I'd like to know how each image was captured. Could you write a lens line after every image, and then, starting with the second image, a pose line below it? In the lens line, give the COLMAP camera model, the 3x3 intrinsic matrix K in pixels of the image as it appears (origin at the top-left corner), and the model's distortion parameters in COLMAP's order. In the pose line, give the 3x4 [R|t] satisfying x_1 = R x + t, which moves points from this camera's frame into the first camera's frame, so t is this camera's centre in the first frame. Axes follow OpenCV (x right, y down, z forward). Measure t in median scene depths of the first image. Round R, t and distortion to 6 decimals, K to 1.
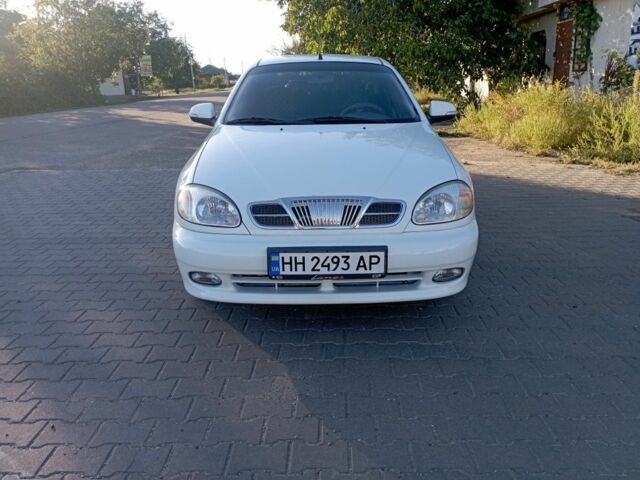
lens RADIAL K [[531.3, 0, 320.0], [0, 531.3, 240.0], [0, 0, 1]] dist [0.039354, -0.011829]
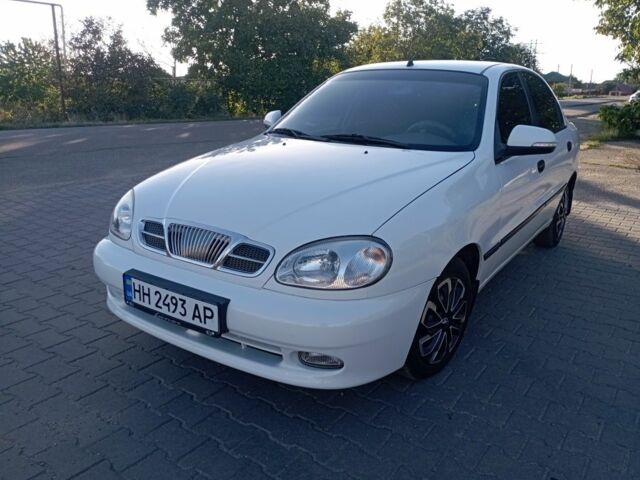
lens RADIAL K [[531.3, 0, 320.0], [0, 531.3, 240.0], [0, 0, 1]] dist [0.039354, -0.011829]
pose [[0.827268, 0.191584, -0.528132, 0.633025], [-0.197274, 0.979258, 0.046222, -0.138141], [0.526033, 0.065949, 0.847904, 0.392142]]
